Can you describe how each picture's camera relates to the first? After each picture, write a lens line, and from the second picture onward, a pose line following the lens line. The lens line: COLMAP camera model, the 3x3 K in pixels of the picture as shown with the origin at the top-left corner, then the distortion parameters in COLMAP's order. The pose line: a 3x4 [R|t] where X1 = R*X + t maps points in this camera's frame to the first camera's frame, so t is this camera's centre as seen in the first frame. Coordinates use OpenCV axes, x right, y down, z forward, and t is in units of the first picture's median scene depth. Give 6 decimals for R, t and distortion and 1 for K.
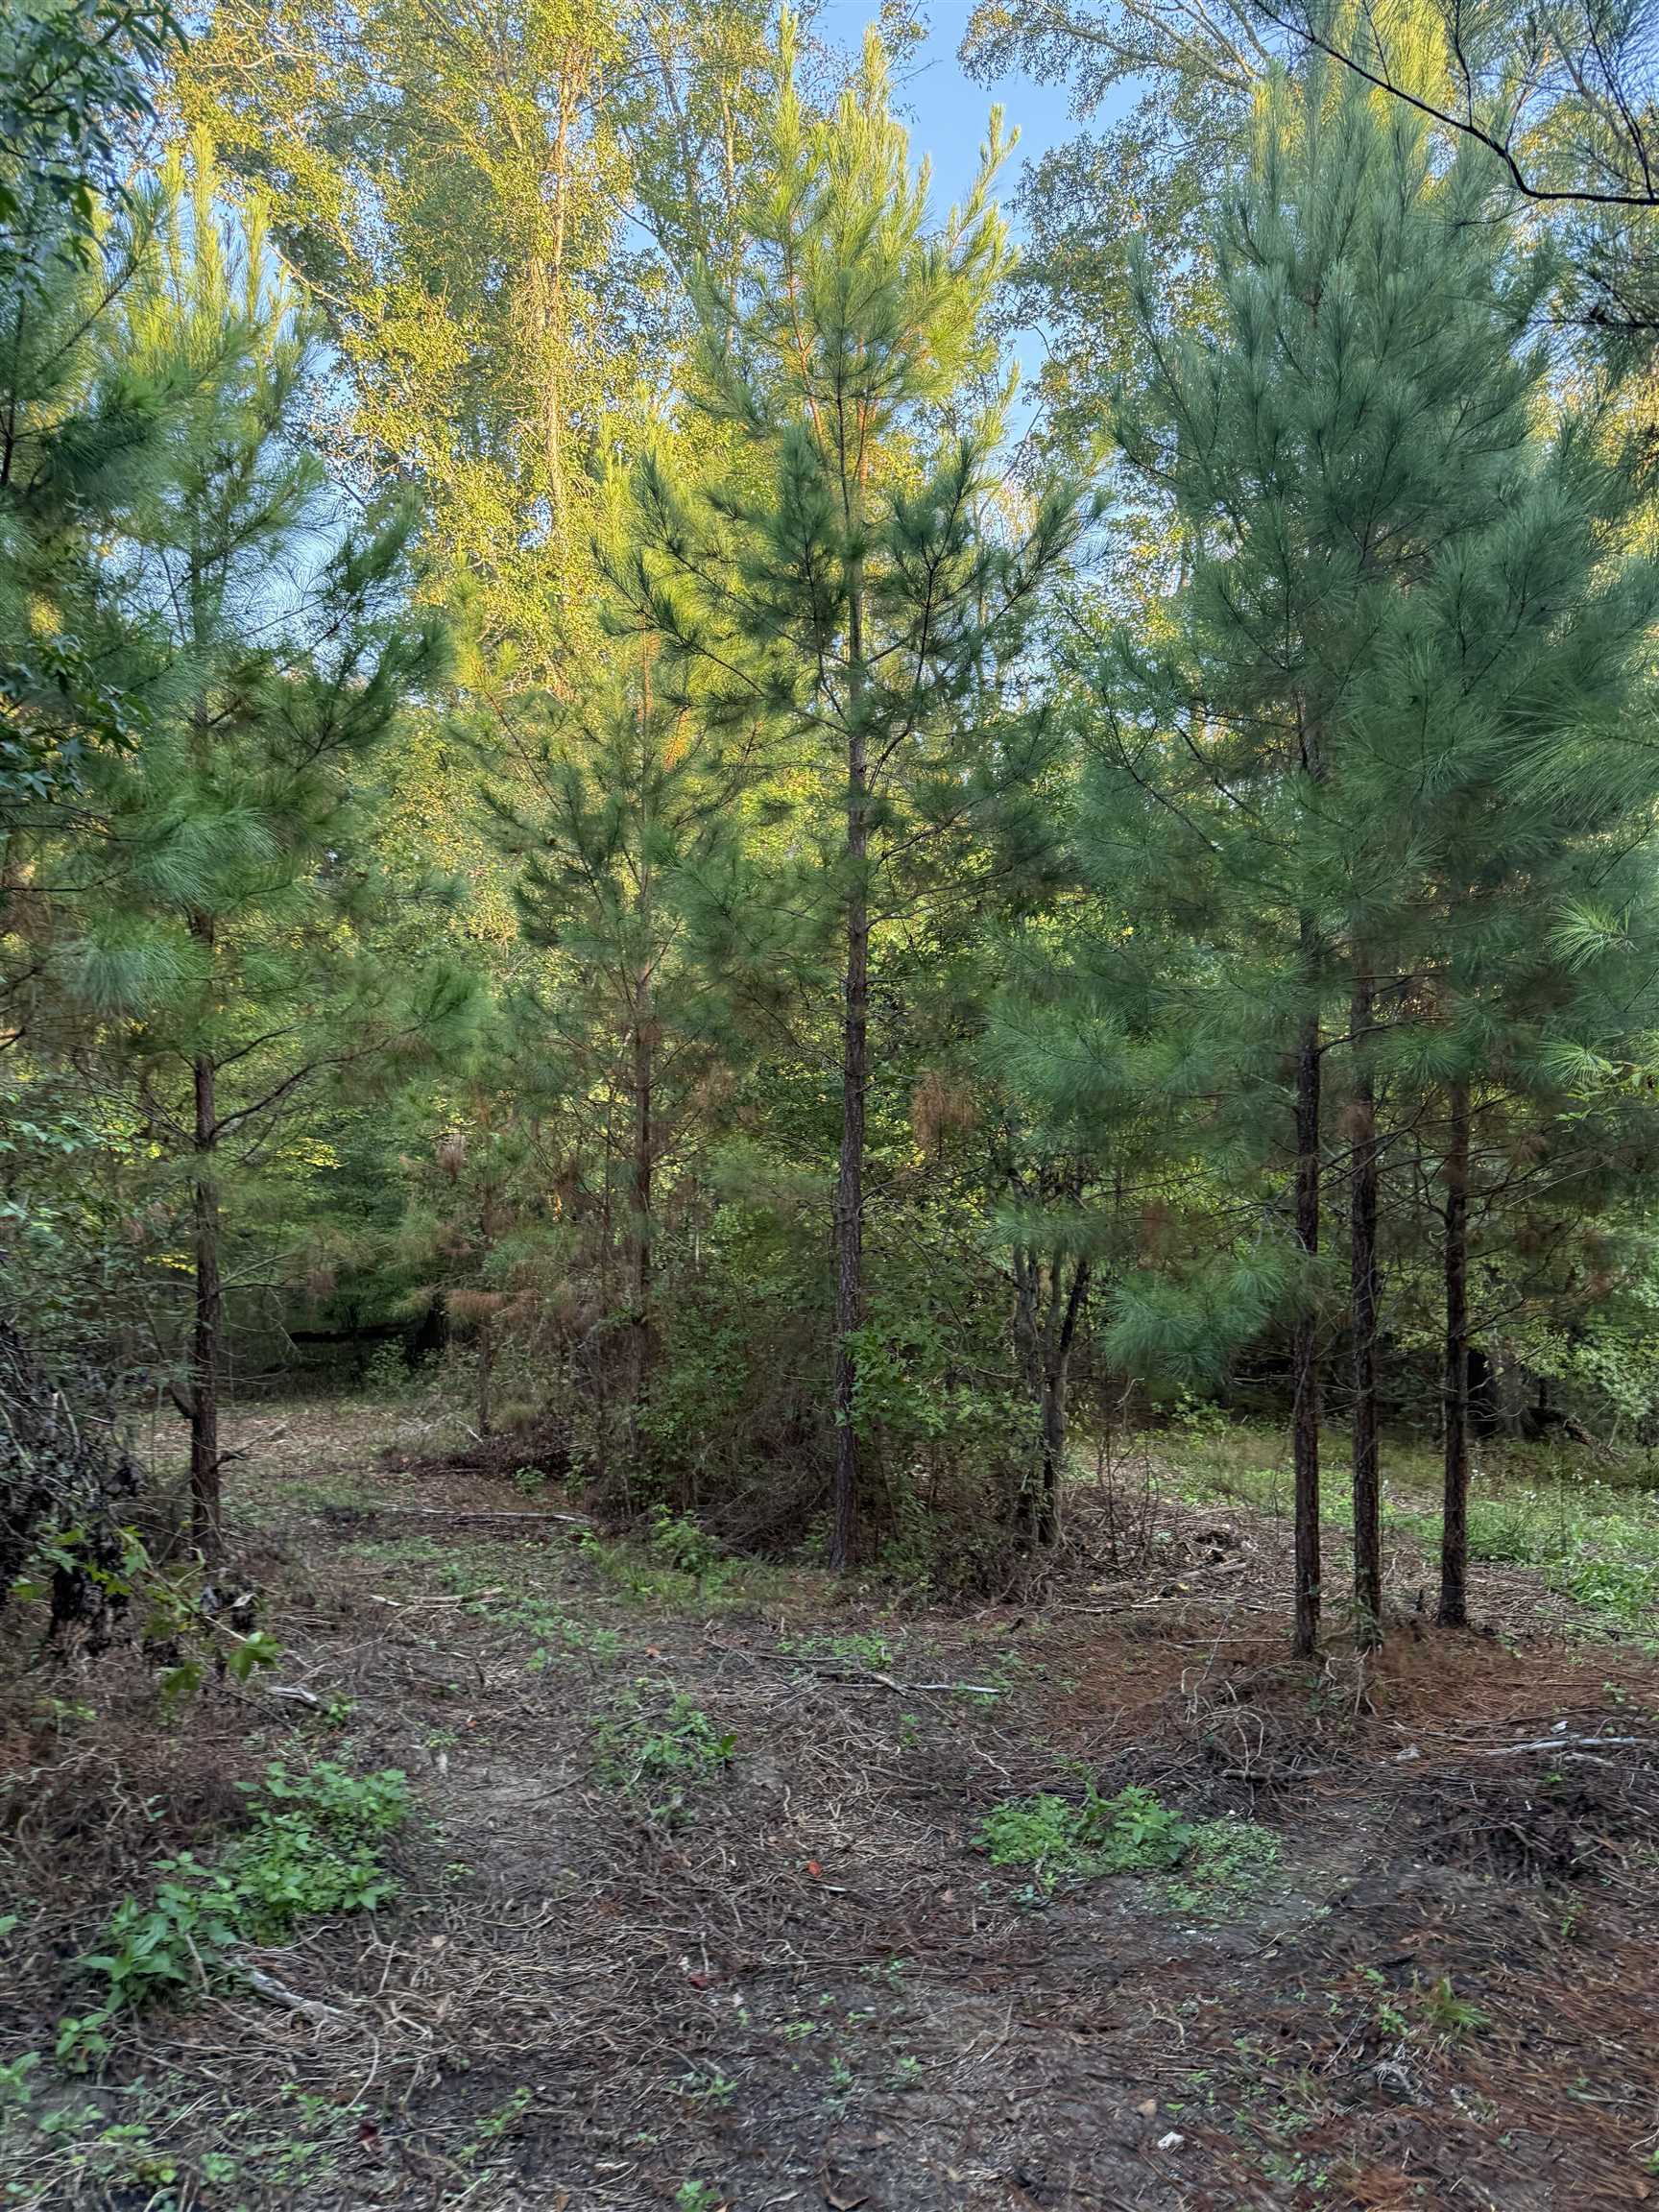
lens RADIAL K [[1603.7, 0, 918.2], [0, 1603.7, 1092.3], [0, 0, 1]] dist [0.038195, -0.080586]
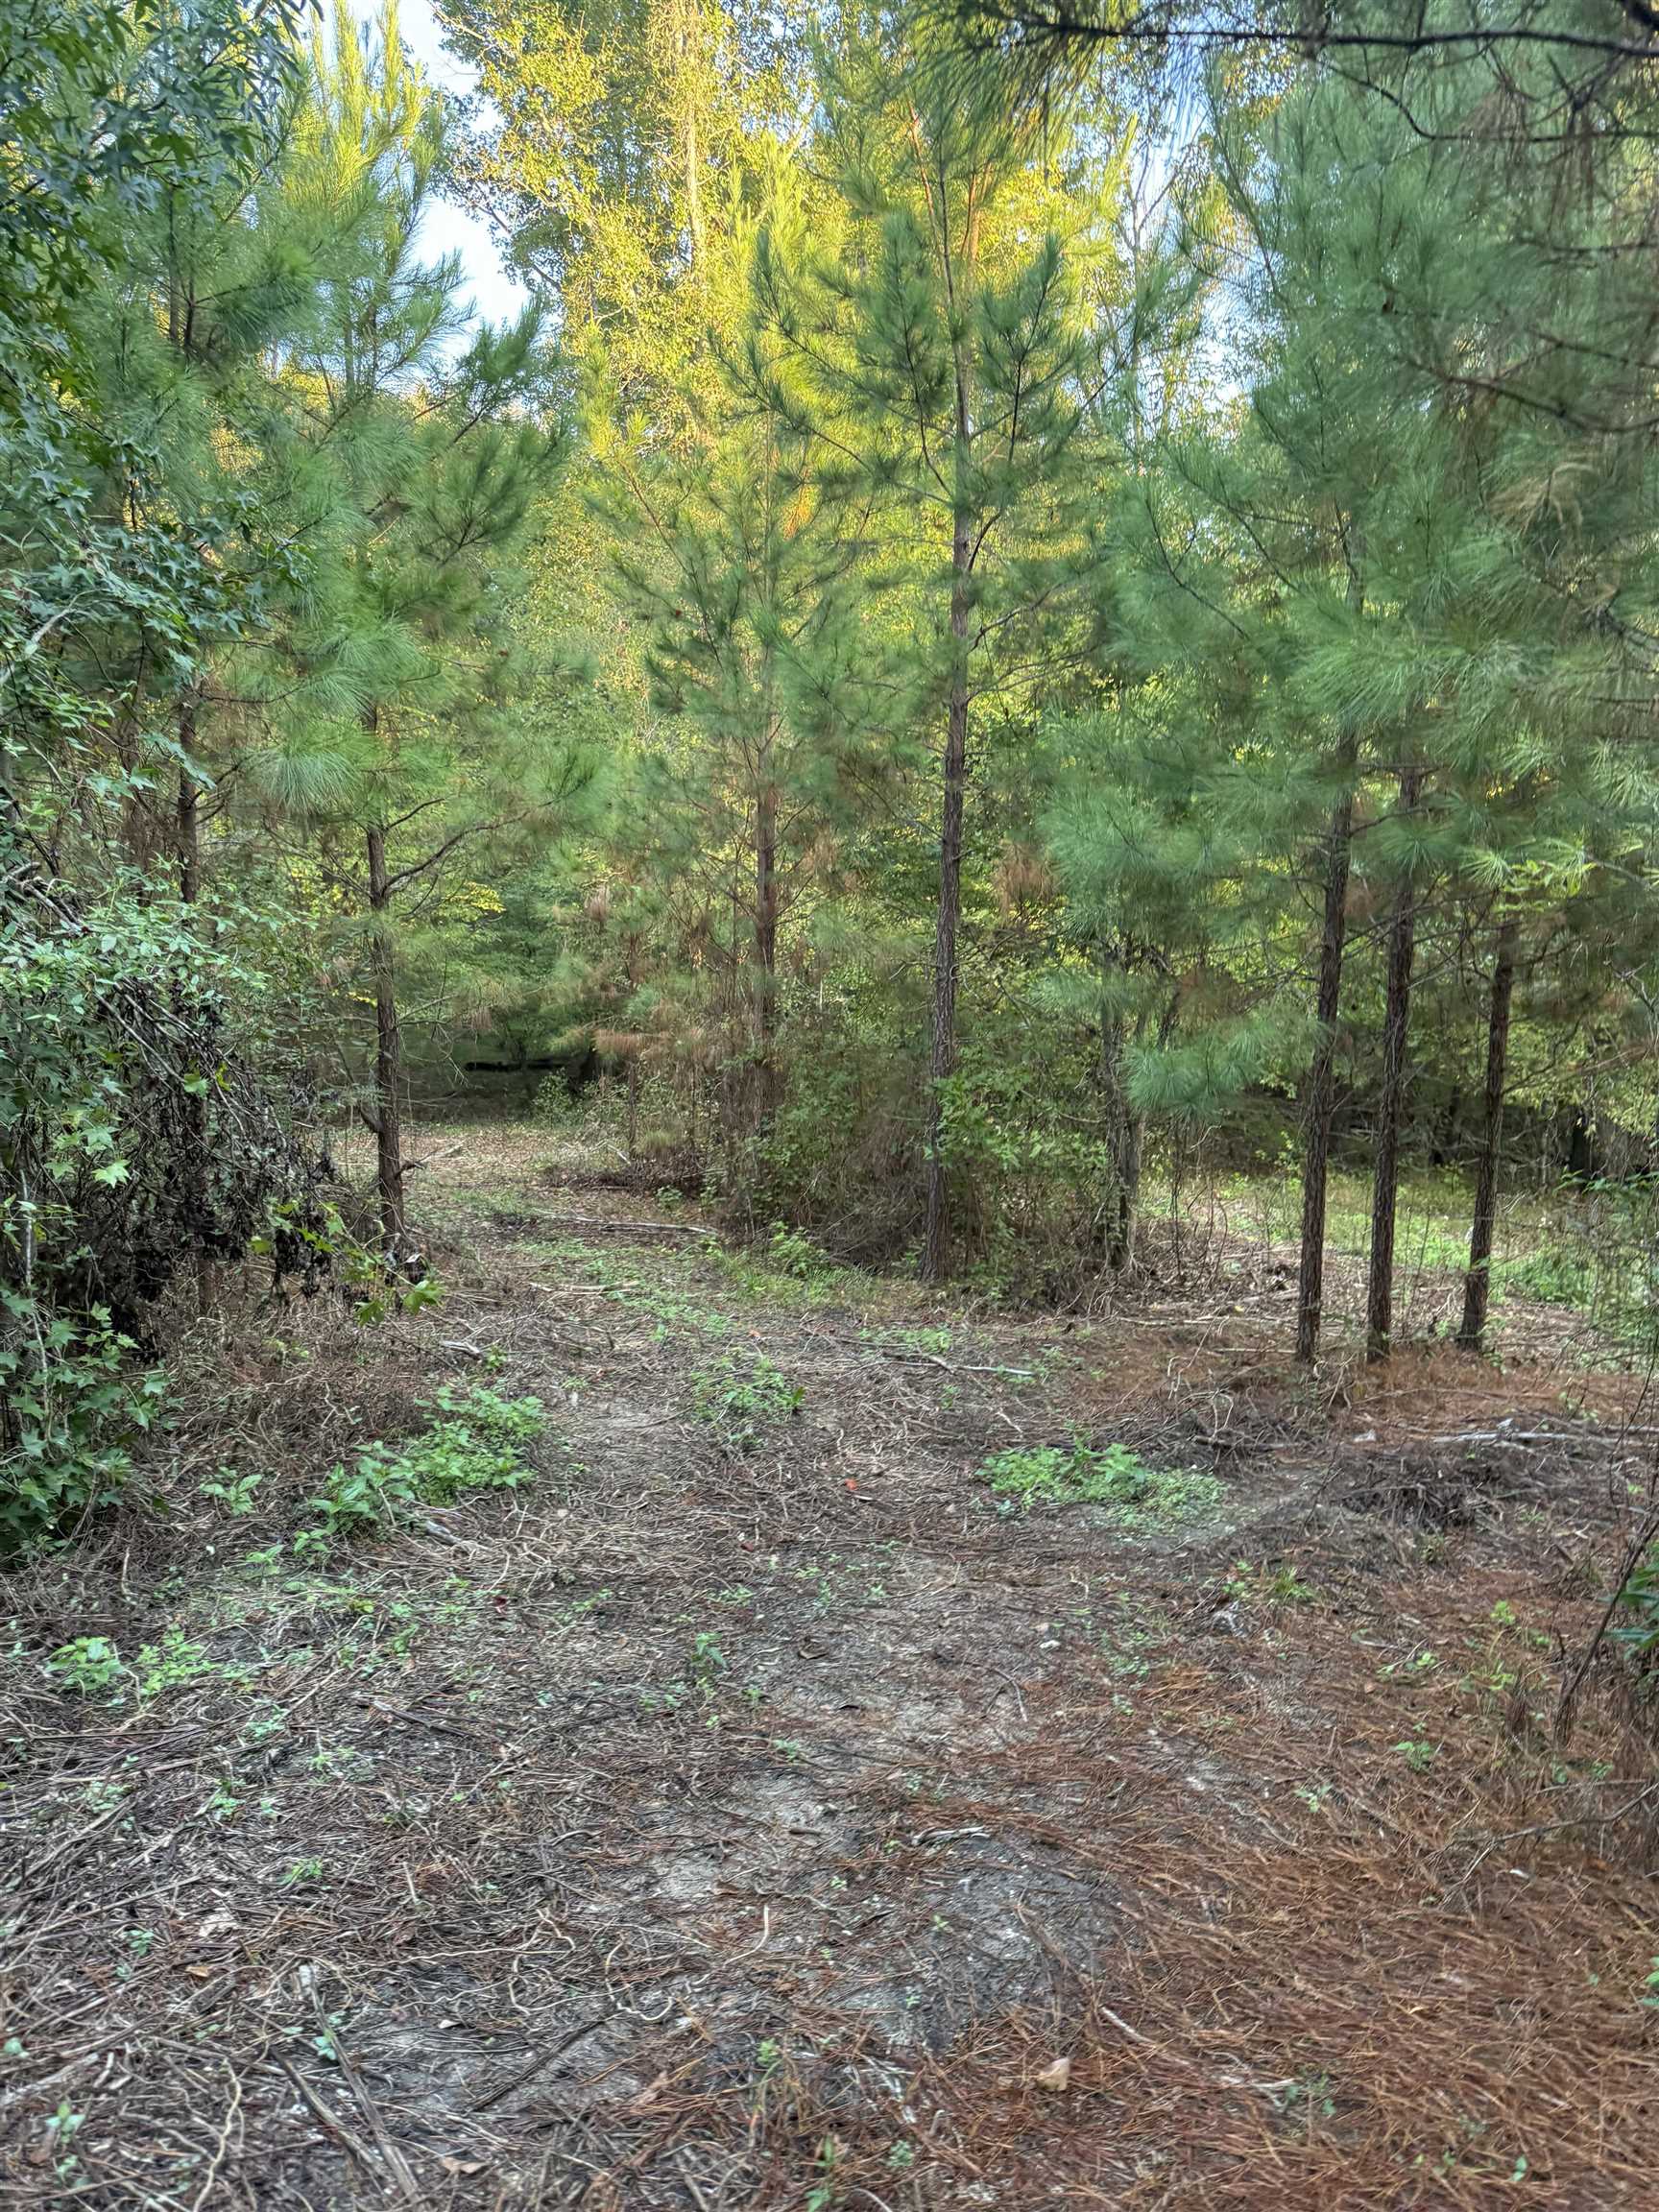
lens RADIAL K [[1603.7, 0, 918.2], [0, 1603.7, 1092.3], [0, 0, 1]] dist [0.038195, -0.080586]
pose [[0.994986, 0.027457, -0.096176, 0.053882], [-0.011912, 0.987269, 0.158615, -0.017968], [0.099306, -0.156674, 0.982645, -0.110026]]
